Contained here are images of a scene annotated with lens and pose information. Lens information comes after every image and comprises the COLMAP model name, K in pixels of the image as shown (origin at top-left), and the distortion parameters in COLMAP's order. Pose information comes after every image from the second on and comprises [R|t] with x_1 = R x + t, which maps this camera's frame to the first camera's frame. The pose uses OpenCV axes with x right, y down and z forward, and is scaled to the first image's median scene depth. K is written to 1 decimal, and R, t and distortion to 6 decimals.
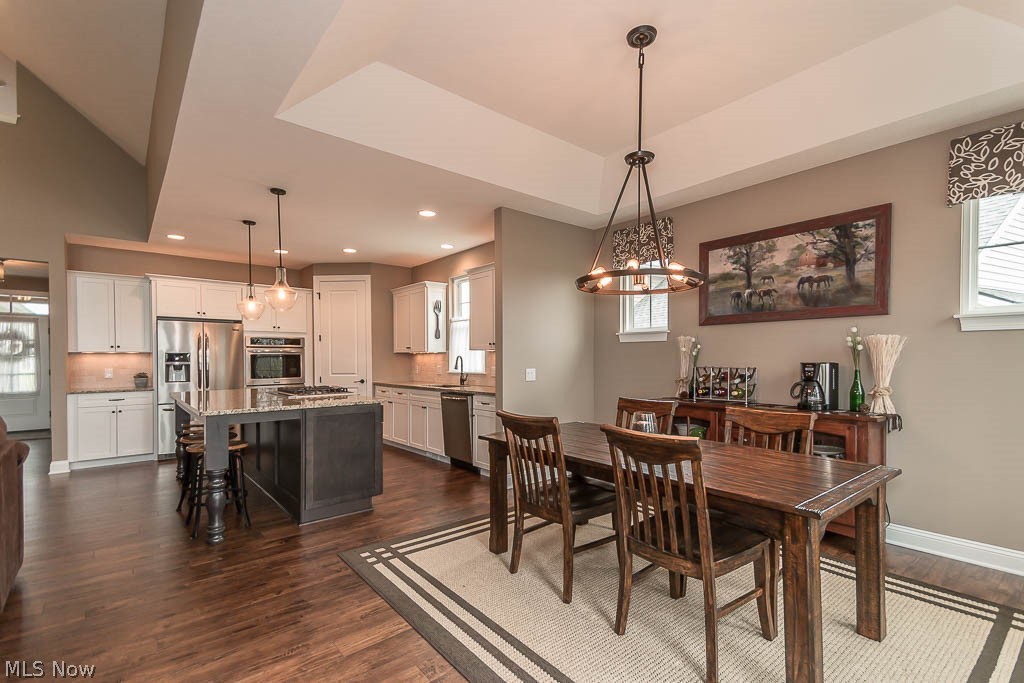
lens RADIAL K [[473.2, 0, 519.9], [0, 473.2, 362.7], [0, 0, 1]] dist [0.075426, -0.028639]
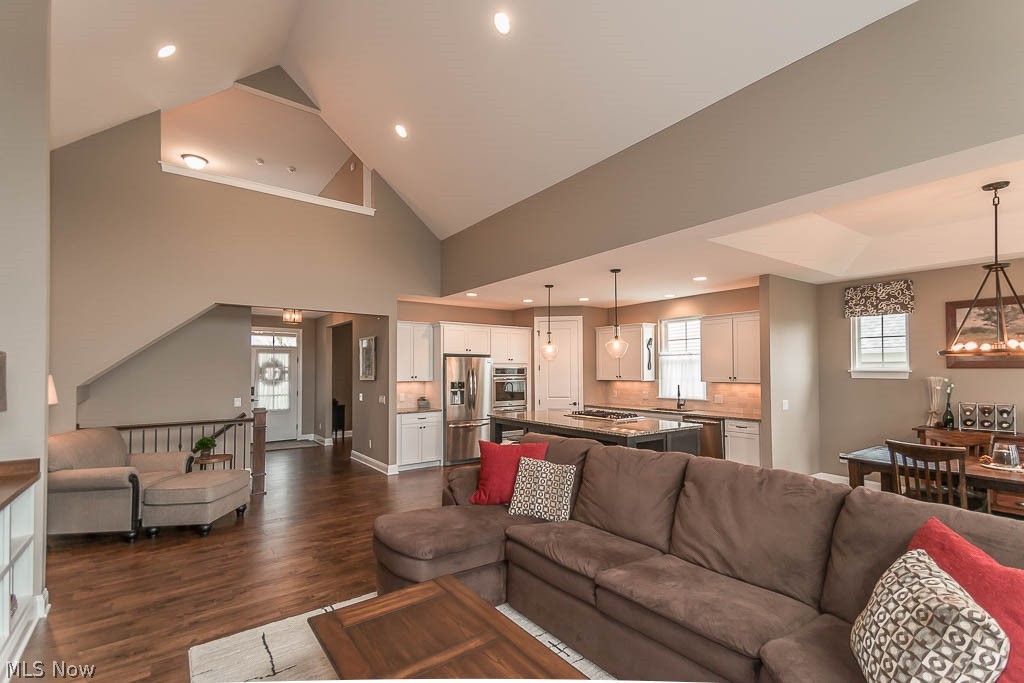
lens RADIAL K [[473.2, 0, 519.9], [0, 473.2, 362.7], [0, 0, 1]] dist [0.075426, -0.028639]
pose [[0.998491, 0.000828, -0.054904, -0.584063], [-0.002129, 0.999718, -0.023635, -0.052069], [0.054869, 0.023717, 0.998212, -0.296817]]
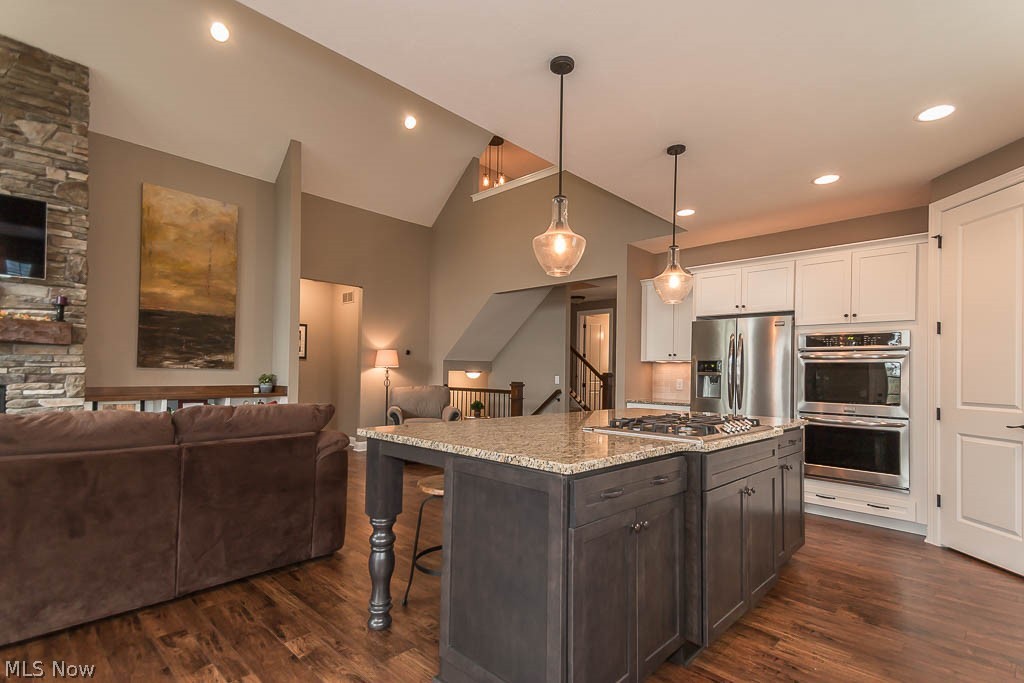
lens RADIAL K [[492.2, 0, 526.3], [0, 492.2, 363.8], [0, 0, 1]] dist [0.080560, -0.032048]
pose [[0.123812, -0.010235, -0.992253, 0.062821], [-0.027996, 0.999513, -0.013803, 0.004619], [0.991911, 0.029488, 0.123465, 0.765744]]
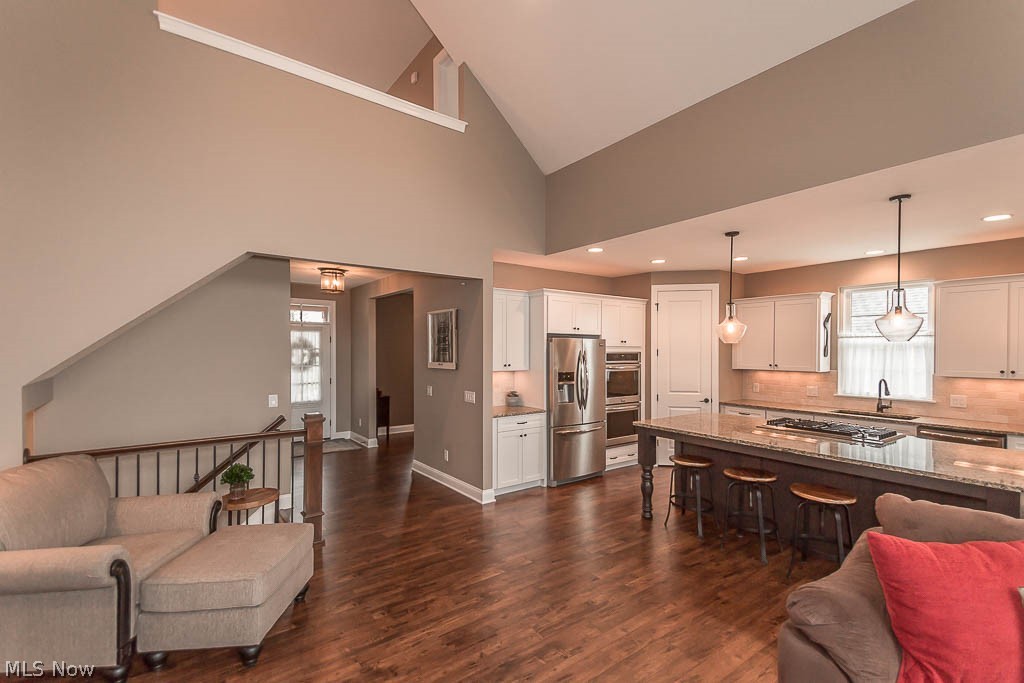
lens RADIAL K [[470.3, 0, 517.9], [0, 470.3, 357.0], [0, 0, 1]] dist [0.072185, -0.030064]
pose [[0.998743, 0.008632, -0.049372, -0.933425], [-0.008229, 0.999931, 0.008363, -0.070441], [0.049441, -0.007946, 0.998745, 0.116563]]
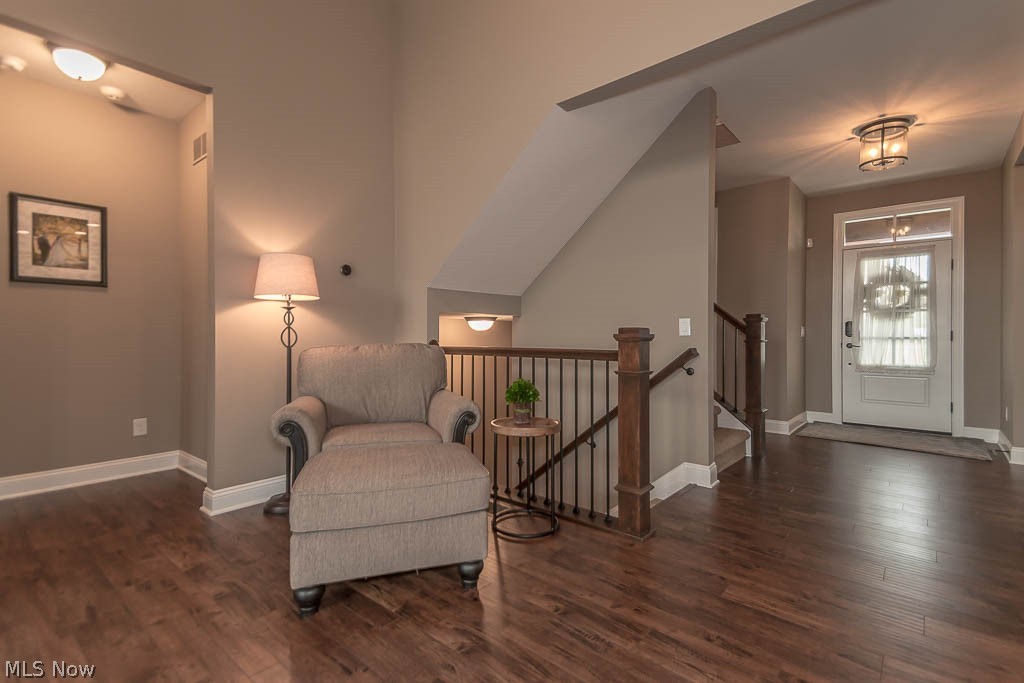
lens RADIAL K [[478.8, 0, 530.9], [0, 478.8, 335.0], [0, 0, 1]] dist [0.085264, -0.028659]
pose [[0.198810, 0.005694, -0.980022, -0.836386], [-0.016293, 0.999864, 0.002504, 0.043897], [0.979903, 0.015470, 0.198876, 0.705923]]
